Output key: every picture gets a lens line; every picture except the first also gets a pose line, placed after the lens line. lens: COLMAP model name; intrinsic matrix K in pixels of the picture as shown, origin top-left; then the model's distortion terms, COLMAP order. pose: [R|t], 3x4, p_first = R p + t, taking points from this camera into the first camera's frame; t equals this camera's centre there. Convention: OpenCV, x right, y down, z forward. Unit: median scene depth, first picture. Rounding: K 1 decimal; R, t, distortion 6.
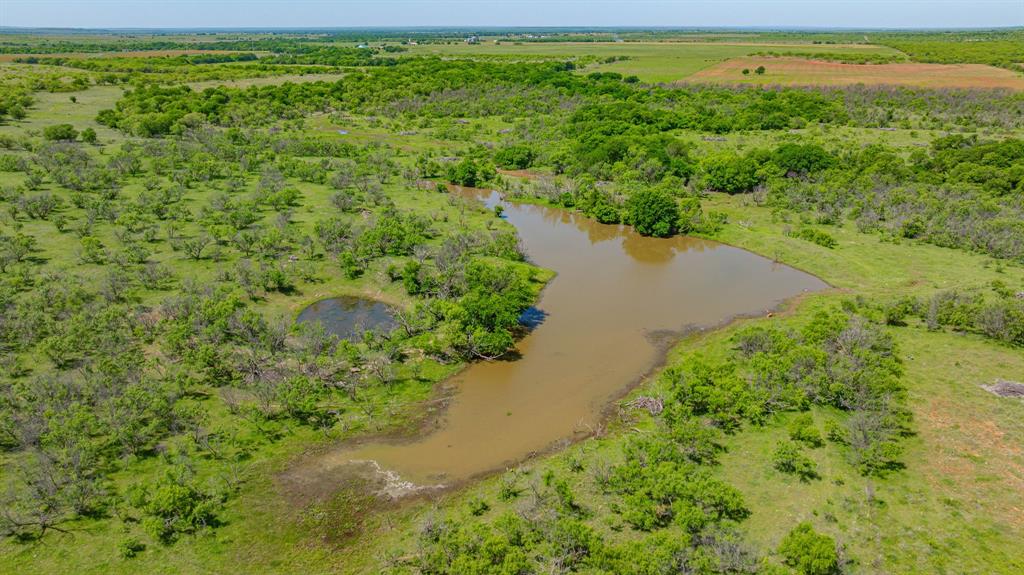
lens RADIAL K [[711.8, 0, 512.0], [0, 711.8, 287.5], [0, 0, 1]] dist [-0.036715, 0.030239]
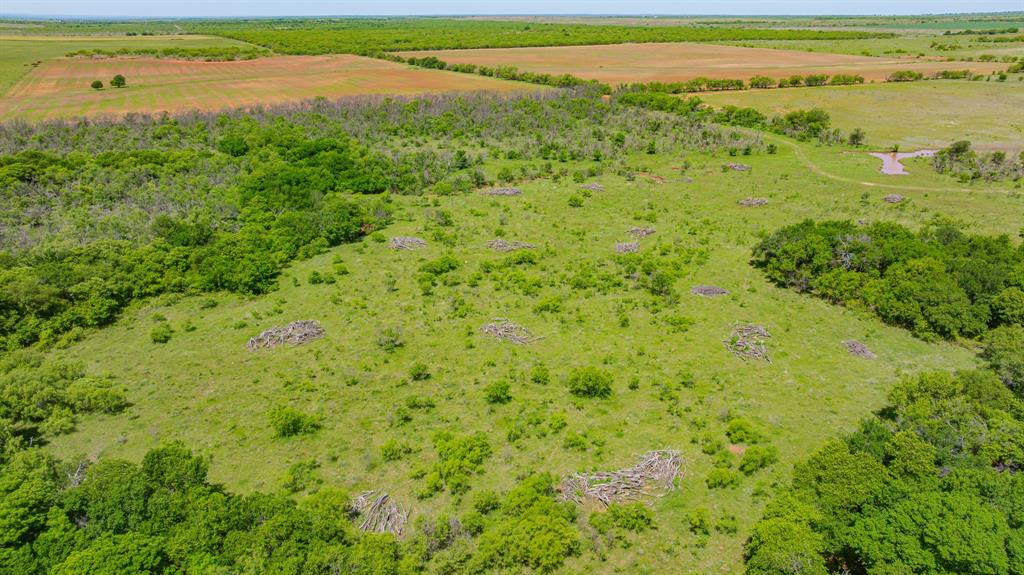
lens RADIAL K [[711.8, 0, 512.0], [0, 711.8, 287.5], [0, 0, 1]] dist [-0.036715, 0.030239]
pose [[0.628347, -0.281851, 0.725079, 0.037220], [0.271354, 0.952927, 0.135266, -0.088234], [-0.729073, 0.111759, 0.675250, 0.240013]]
